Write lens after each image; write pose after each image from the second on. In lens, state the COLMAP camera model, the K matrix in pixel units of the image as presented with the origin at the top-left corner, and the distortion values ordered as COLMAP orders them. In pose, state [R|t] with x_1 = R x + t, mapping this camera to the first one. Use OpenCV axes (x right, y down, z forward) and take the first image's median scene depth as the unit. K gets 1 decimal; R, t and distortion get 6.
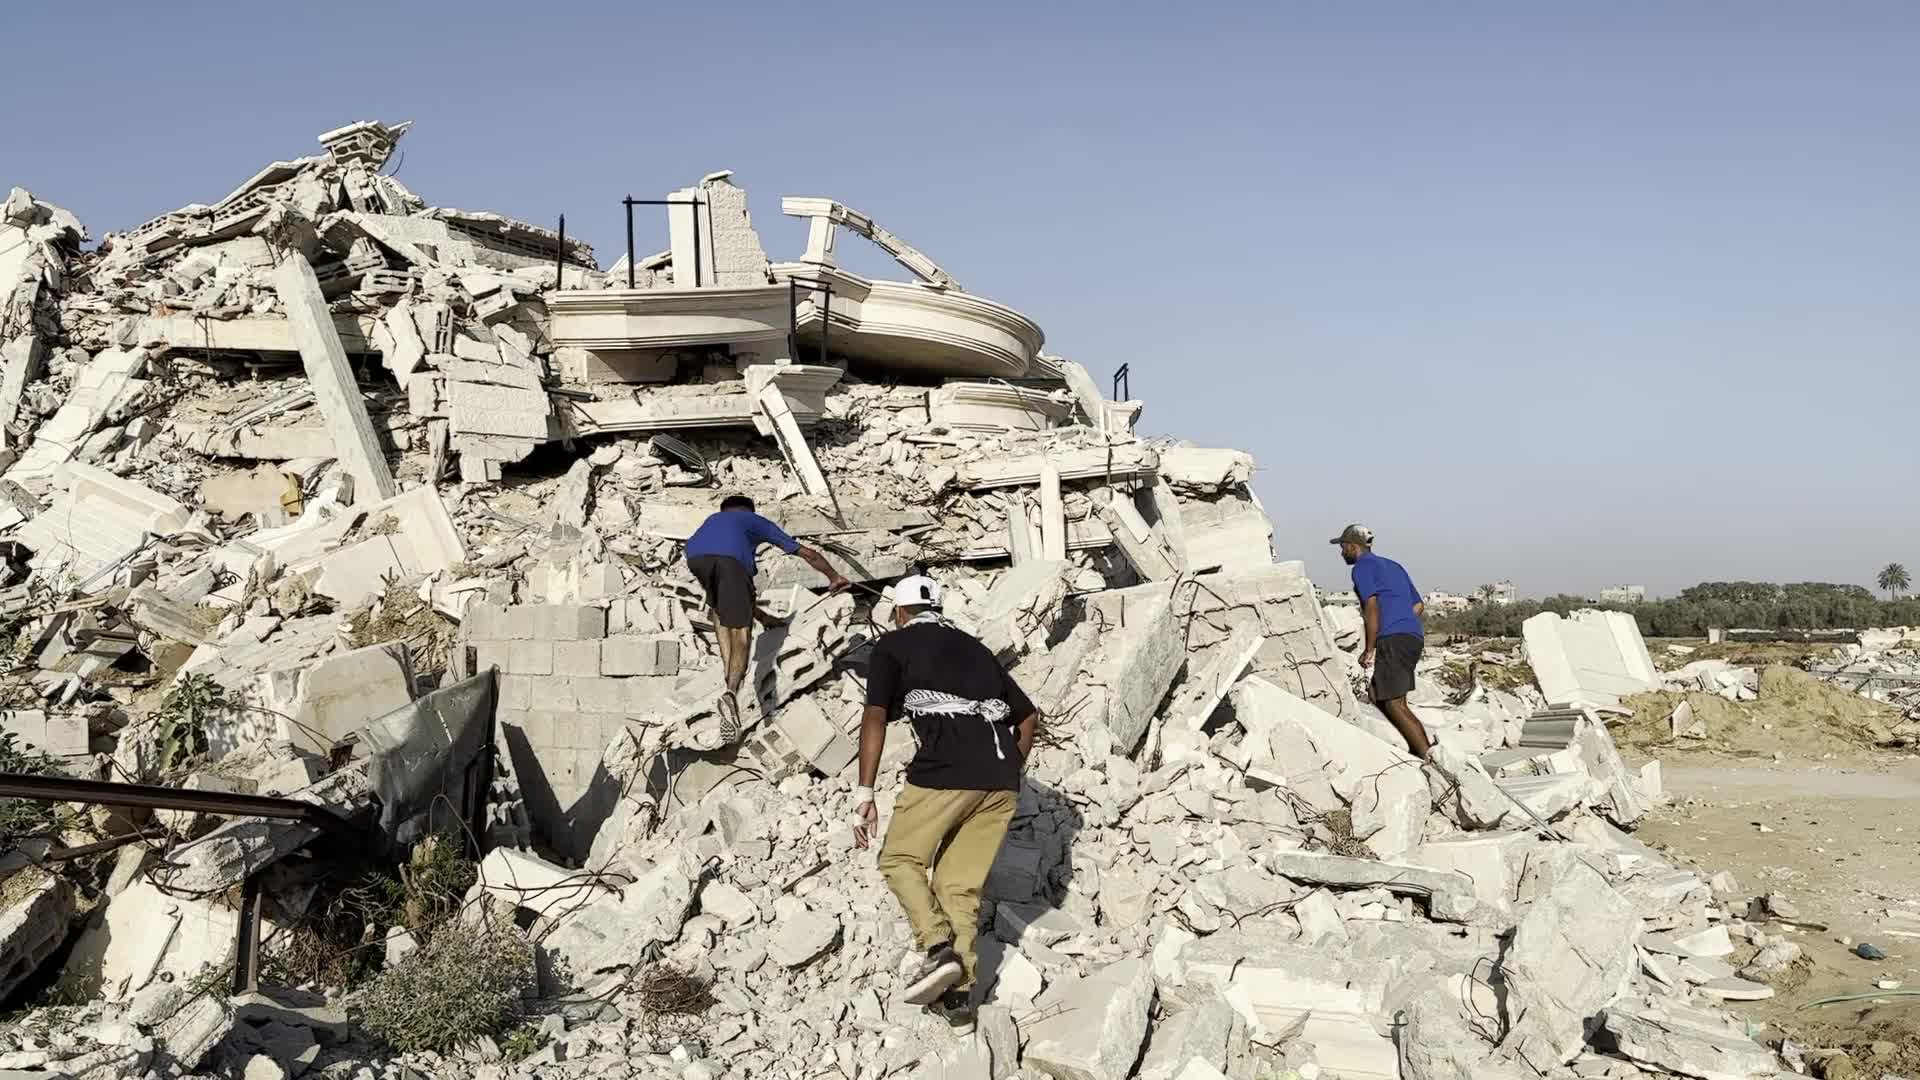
lens RADIAL K [[1636.2, 0, 959.7], [0, 1636.2, 529.6], [0, 0, 1]] dist [0.176705, -0.351394]
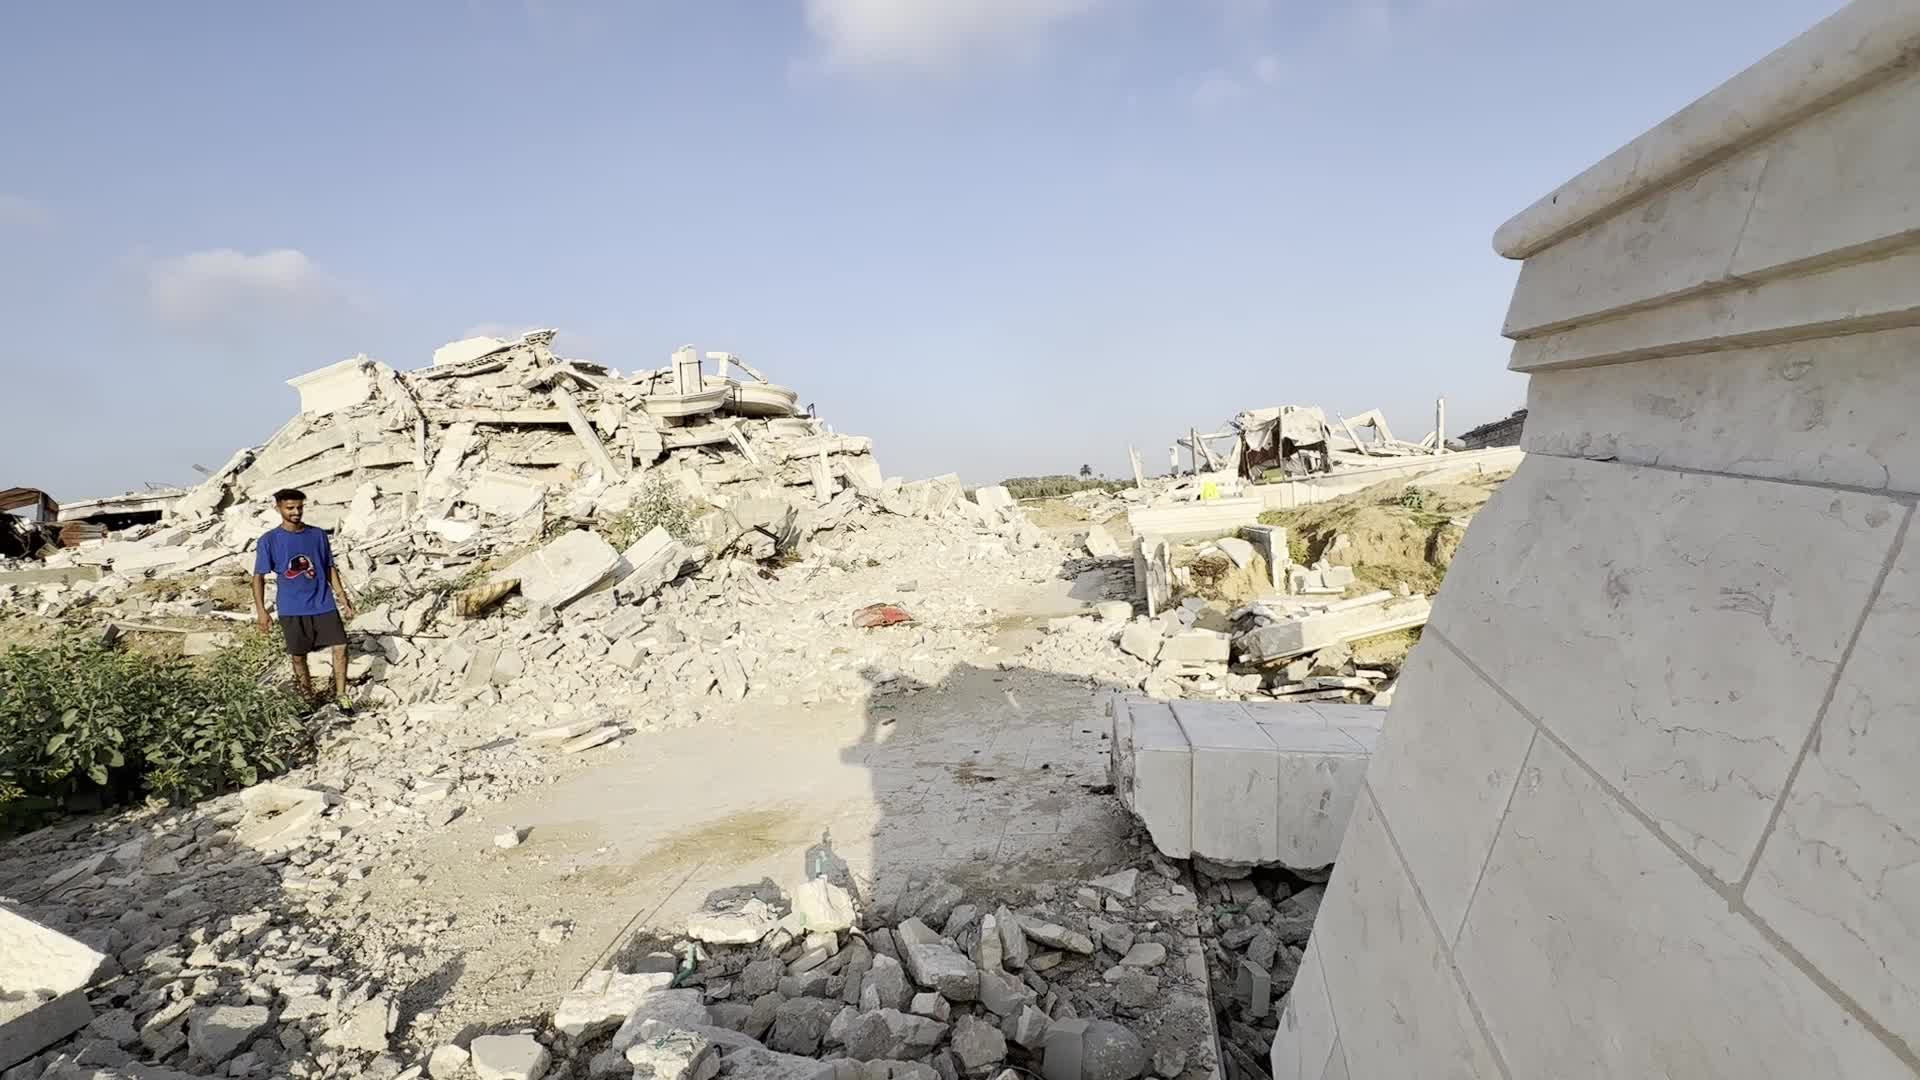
lens RADIAL K [[880.2, 0, 968.8], [0, 880.2, 538.4], [0, 0, 1]] dist [0.001264, 0.000459]
pose [[0.927147, -0.093259, 0.362907, -0.328336], [0.063619, 0.993649, 0.092815, -0.011312], [-0.369258, -0.062966, 0.927191, -0.611375]]
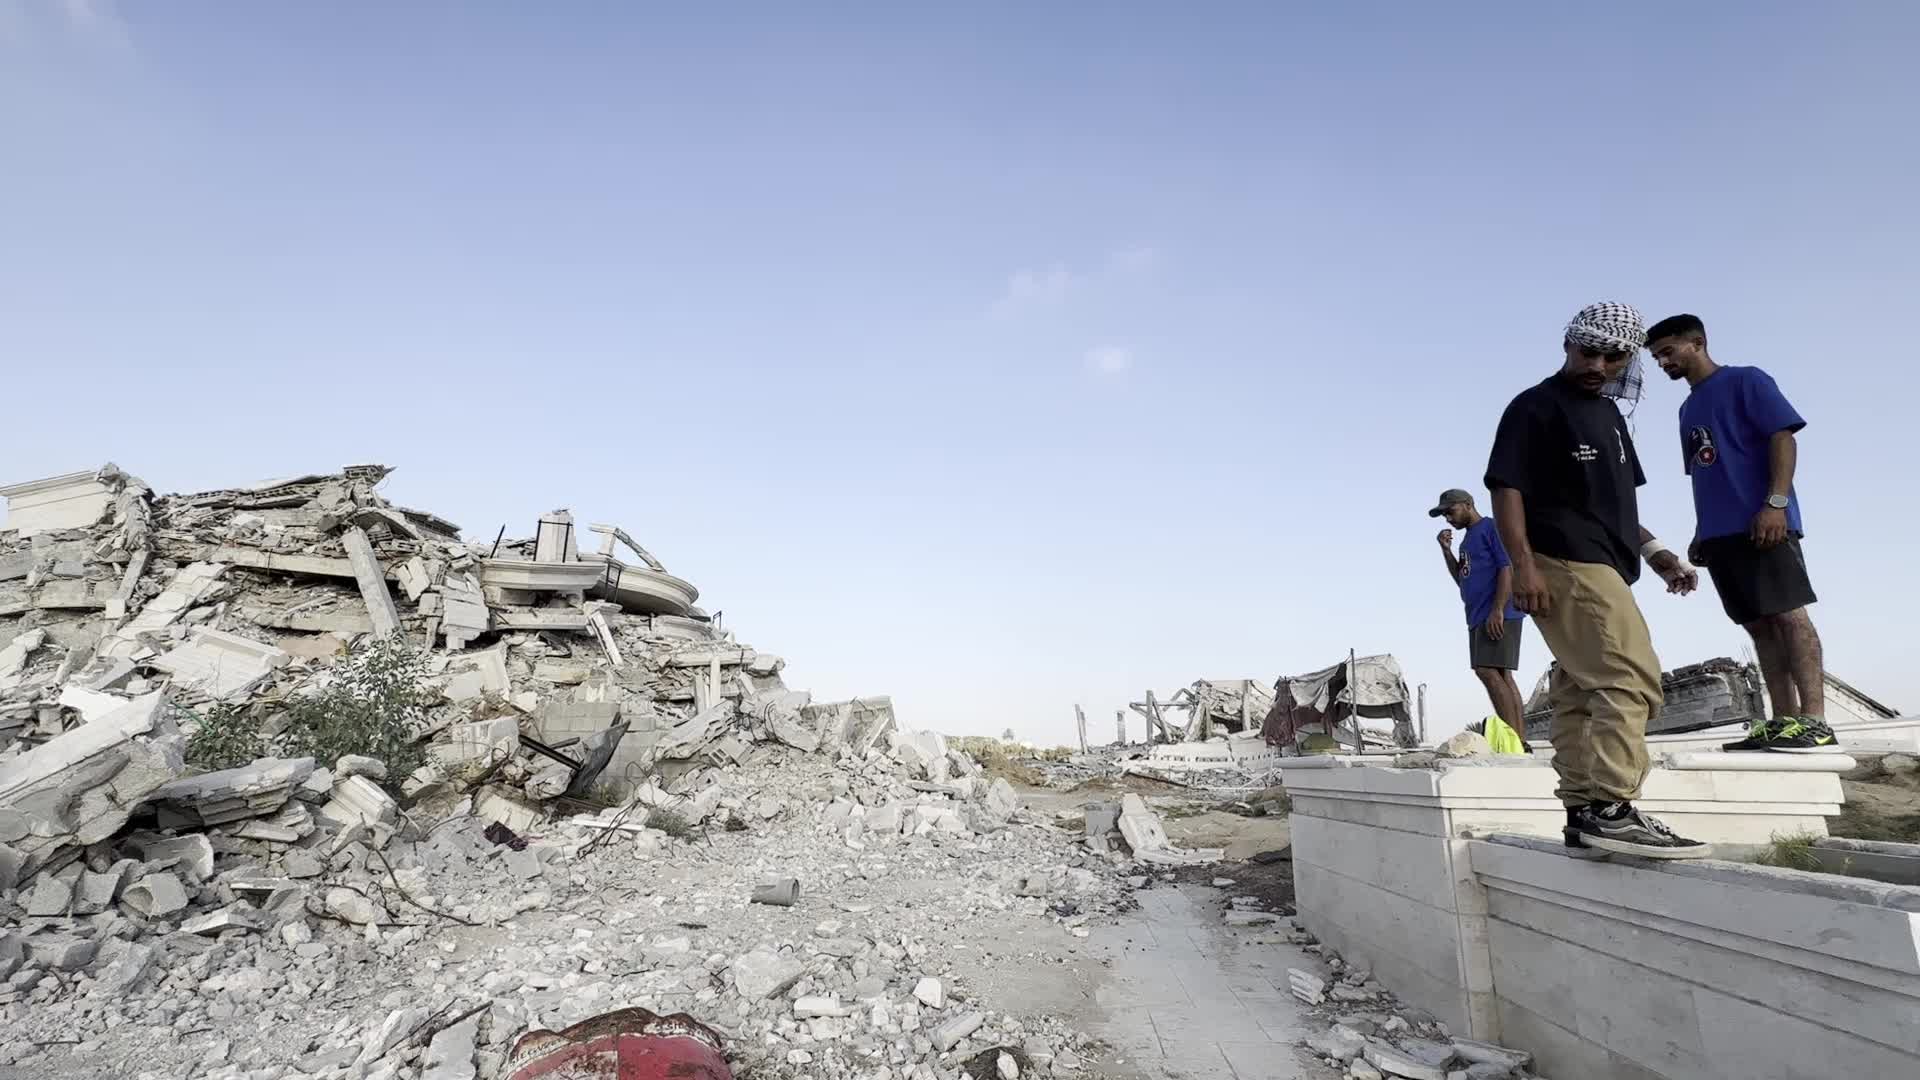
lens RADIAL K [[880.2, 0, 968.8], [0, 880.2, 538.4], [0, 0, 1]] dist [0.001264, 0.000459]
pose [[0.892339, 0.118223, 0.435608, -0.206778], [-0.035869, 0.980610, -0.192657, 0.023289], [-0.449938, 0.156291, 0.879278, -0.255909]]
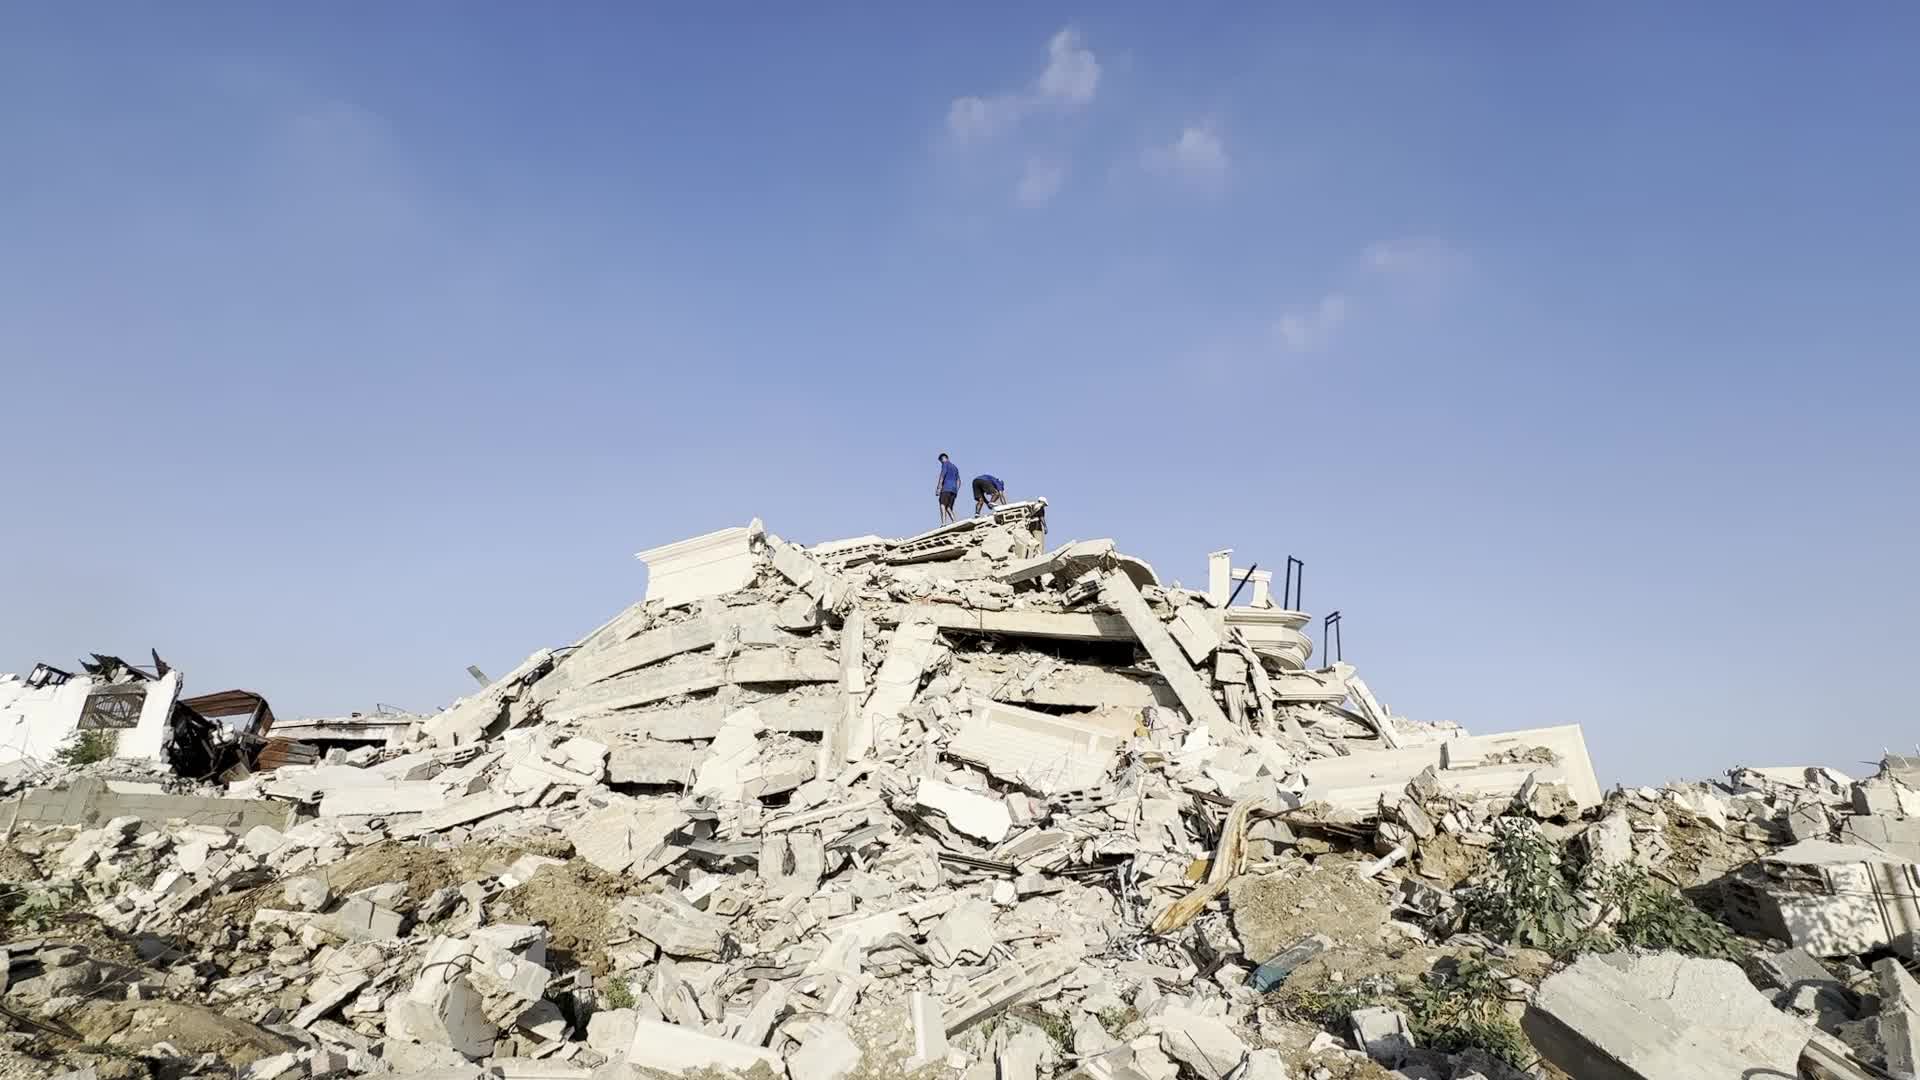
lens RADIAL K [[880.2, 0, 968.8], [0, 880.2, 538.4], [0, 0, 1]] dist [0.001264, 0.000459]
pose [[0.971299, 0.107134, 0.212371, -0.717887], [-0.046085, 0.960668, -0.273849, 0.035794], [-0.233357, 0.256202, 0.938033, 0.260575]]
